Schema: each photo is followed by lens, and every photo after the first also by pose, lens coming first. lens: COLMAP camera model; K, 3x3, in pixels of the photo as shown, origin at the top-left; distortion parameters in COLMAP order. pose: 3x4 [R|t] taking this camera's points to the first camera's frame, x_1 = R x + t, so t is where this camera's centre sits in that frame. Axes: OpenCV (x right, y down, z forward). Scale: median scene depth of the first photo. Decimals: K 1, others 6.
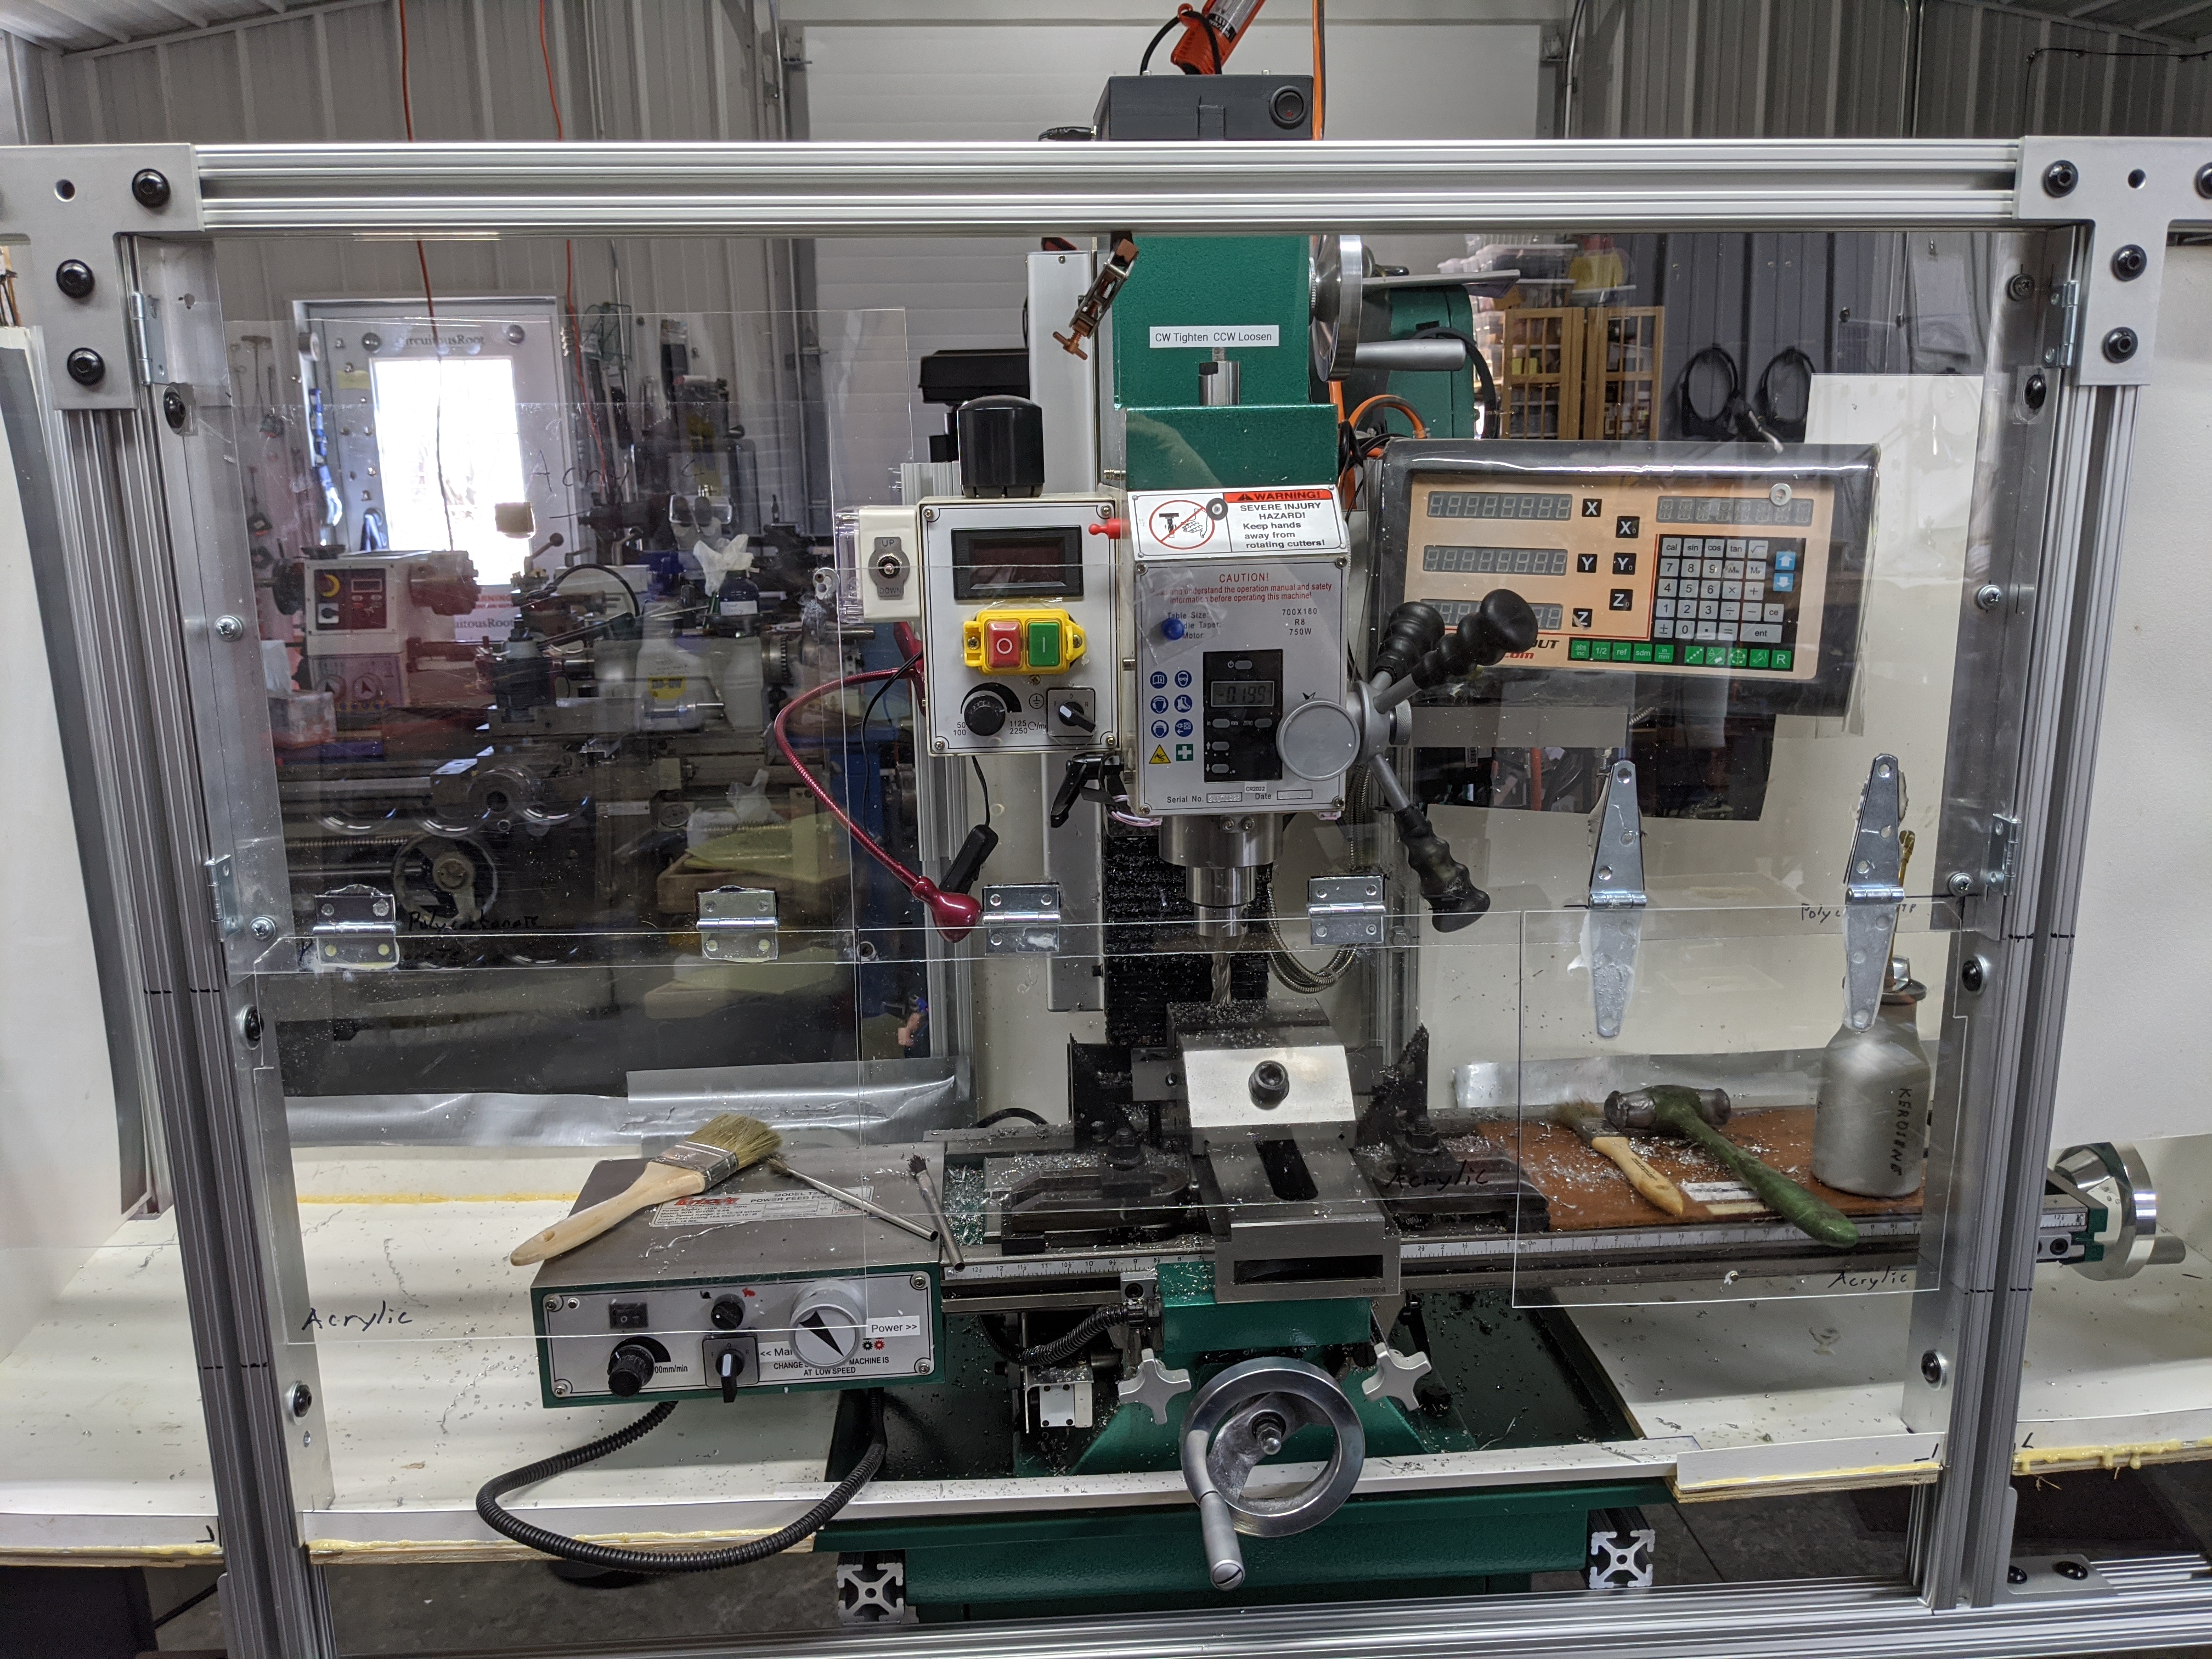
lens RADIAL K [[1724.9, 0, 1119.9], [0, 1724.9, 844.8], [0, 0, 1]] dist [0.044964, -0.077807]
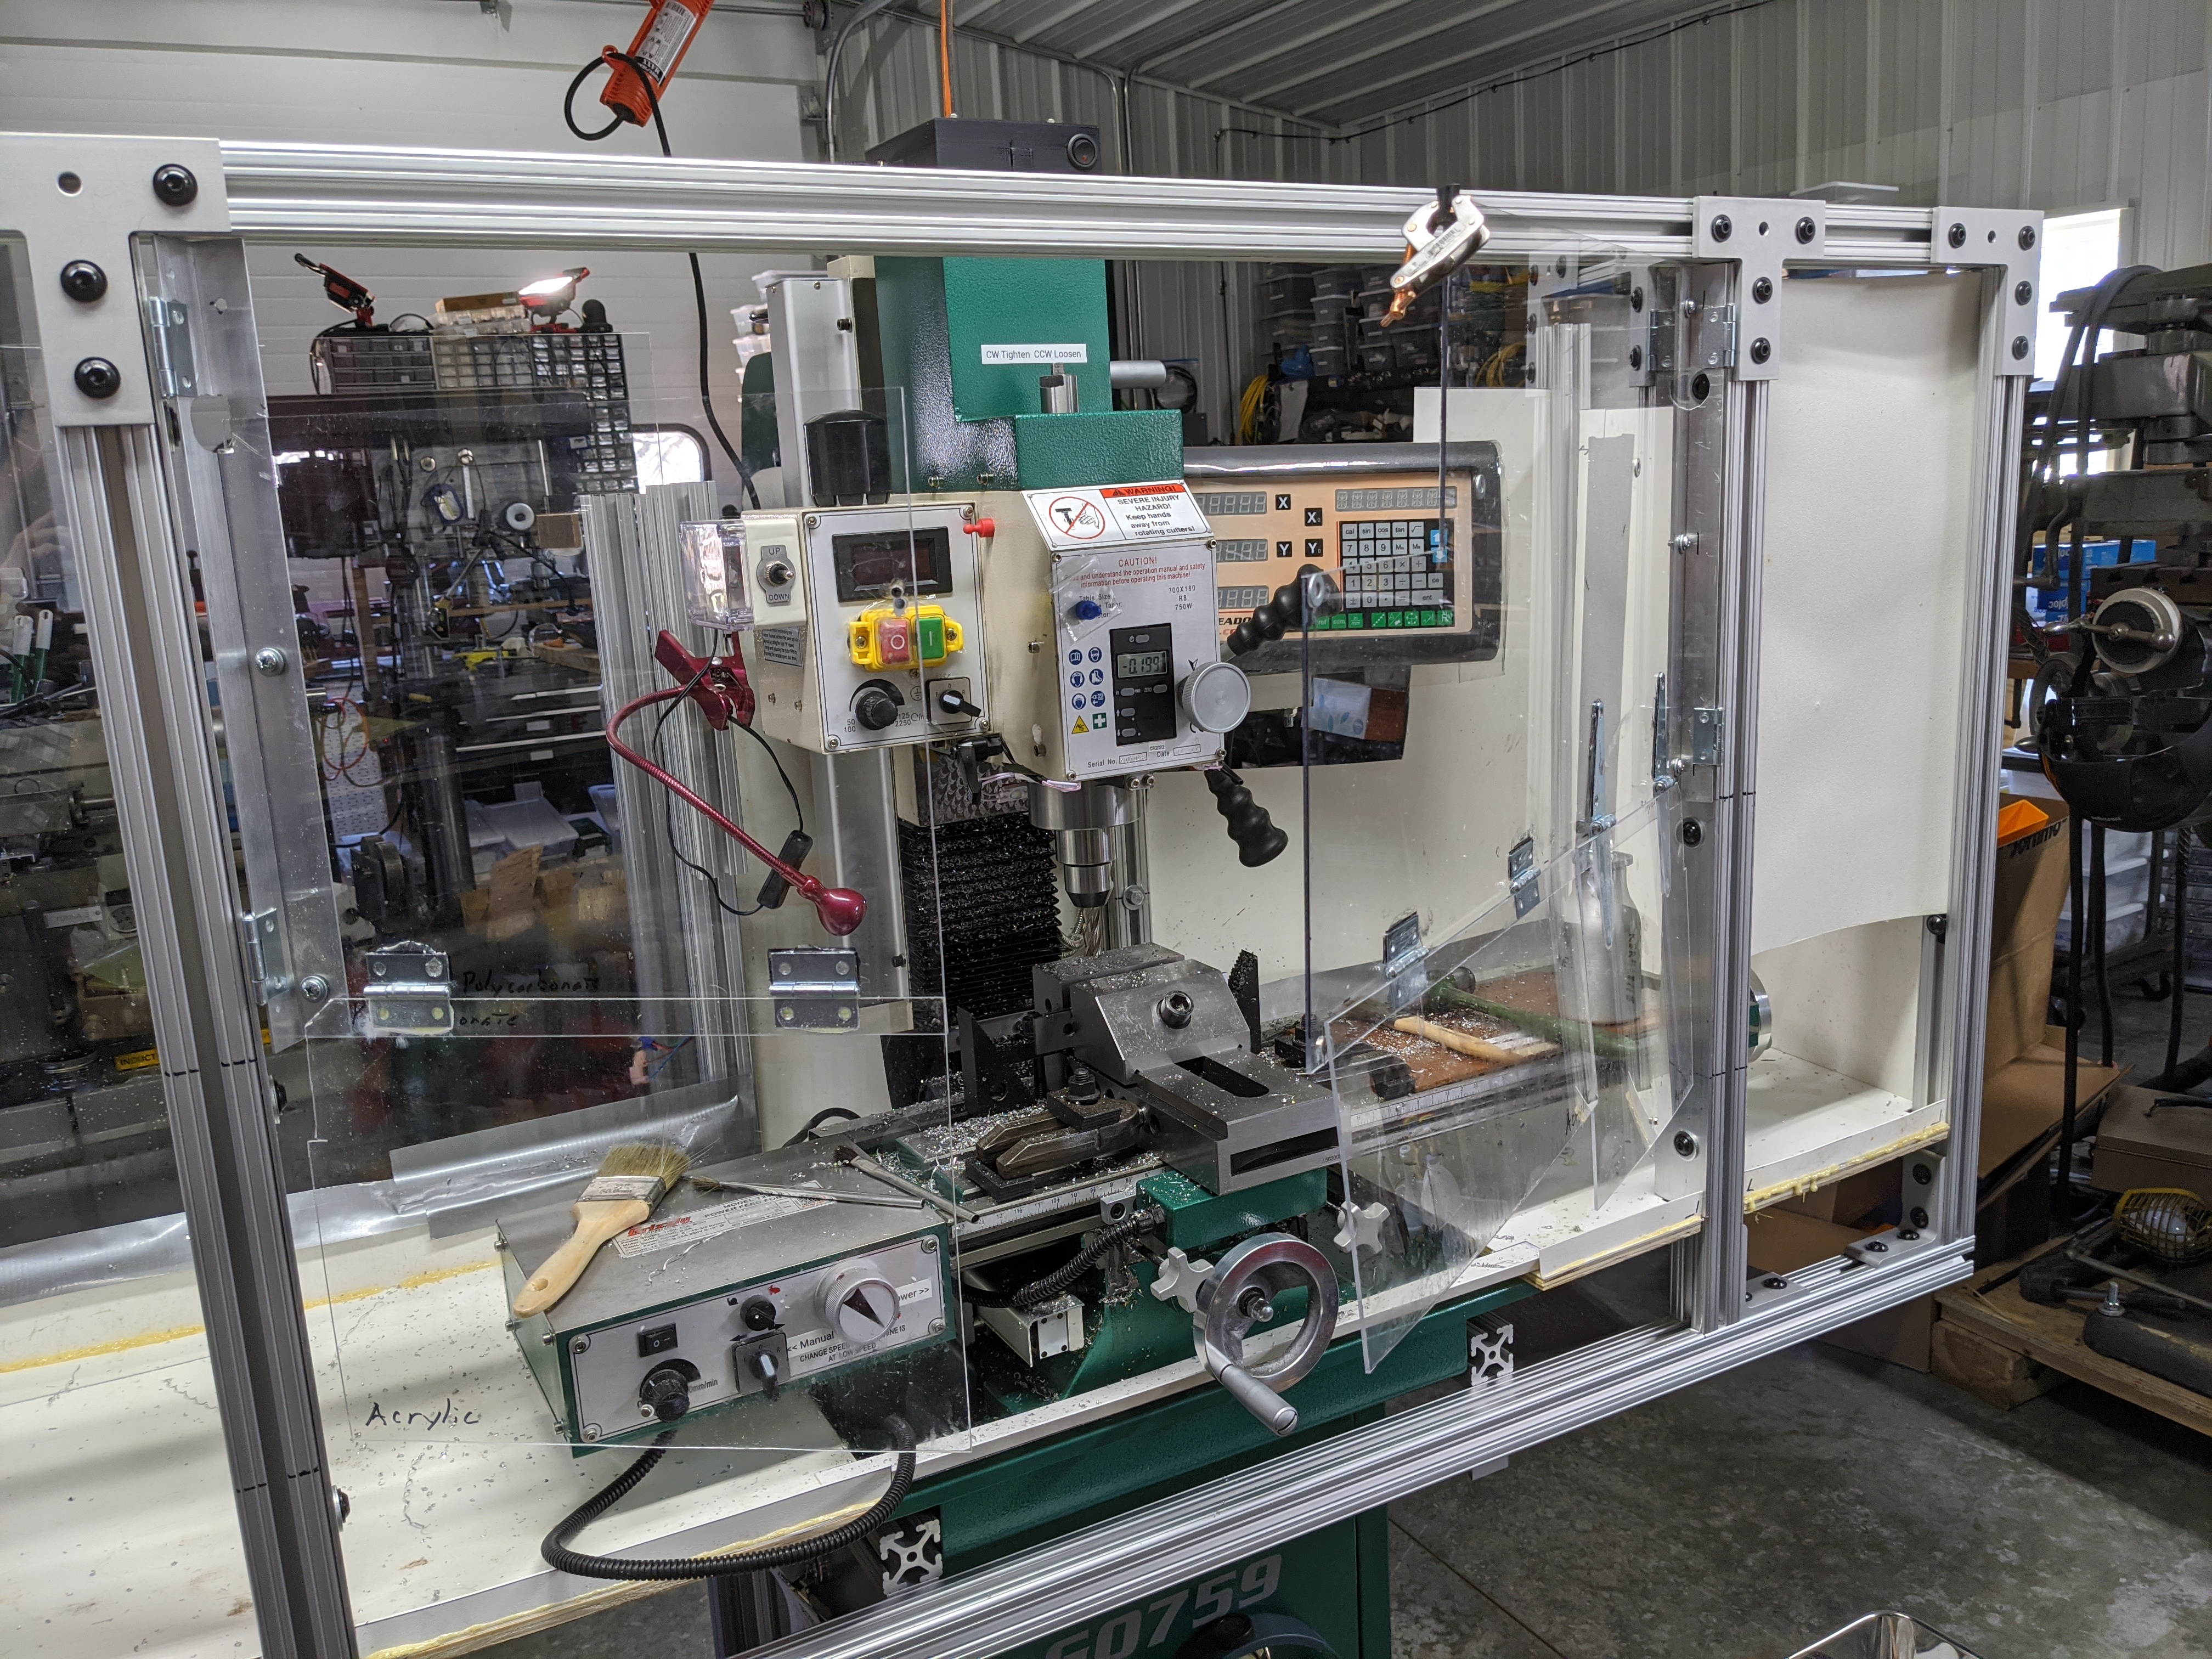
lens RADIAL K [[1724.9, 0, 1125.0], [0, 1724.9, 834.8], [0, 0, 1]] dist [0.044964, -0.077807]
pose [[0.905925, -0.116127, 0.407204, -0.388887], [0.129316, 0.991591, -0.004912, 0.025512], [-0.403210, 0.057108, 0.913324, -0.019039]]
